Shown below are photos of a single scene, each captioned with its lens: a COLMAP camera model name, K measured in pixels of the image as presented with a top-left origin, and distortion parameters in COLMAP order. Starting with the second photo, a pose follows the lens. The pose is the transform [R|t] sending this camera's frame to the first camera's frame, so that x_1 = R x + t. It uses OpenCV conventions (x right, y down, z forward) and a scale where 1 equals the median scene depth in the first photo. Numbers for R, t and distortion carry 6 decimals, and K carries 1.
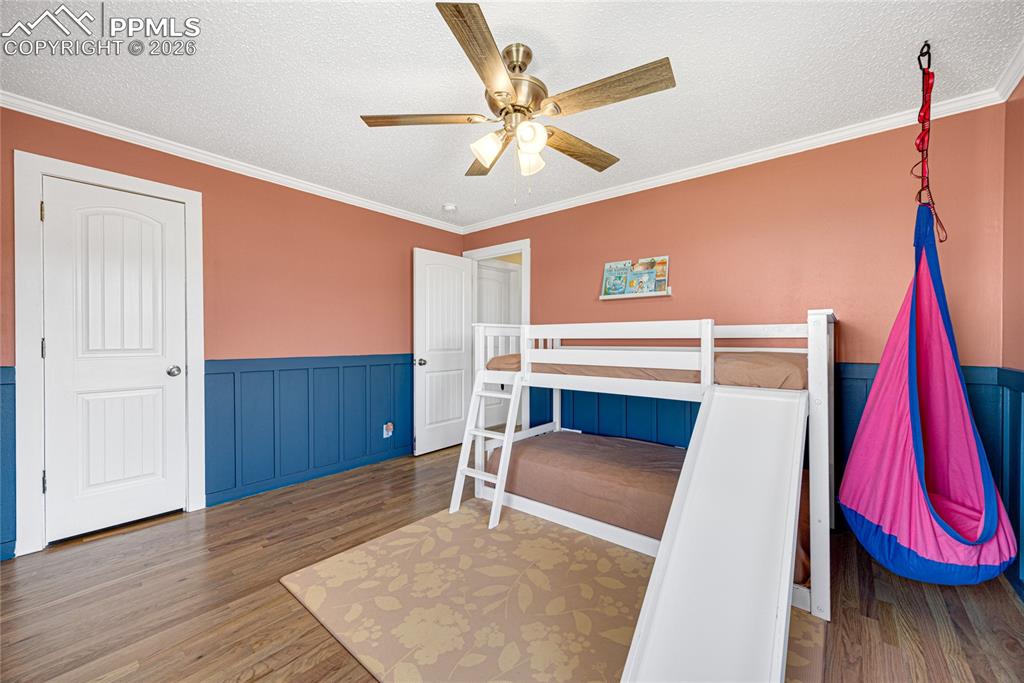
lens RADIAL K [[392.5, 0, 513.7], [0, 392.5, 341.6], [0, 0, 1]] dist [0.001106, -0.000277]
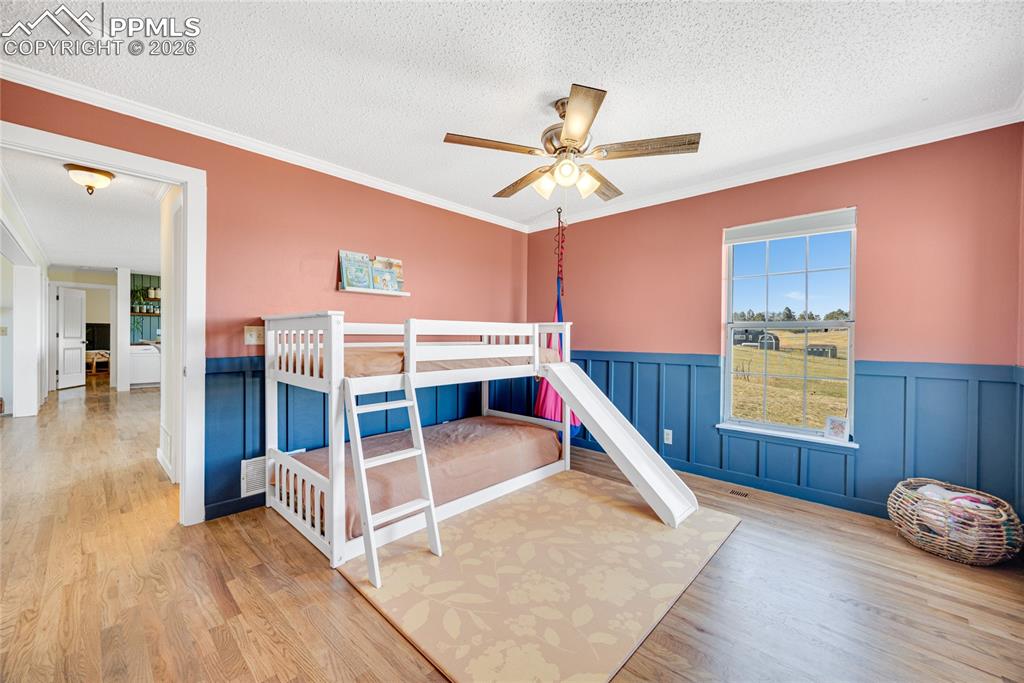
lens RADIAL K [[392.5, 0, 509.8], [0, 392.5, 341.2], [0, 0, 1]] dist [0.001106, -0.000277]
pose [[0.078544, -0.011479, 0.996845, -0.985499], [-0.000025, 0.999934, 0.011516, -0.003257], [-0.996911, -0.000929, 0.078539, 0.855266]]
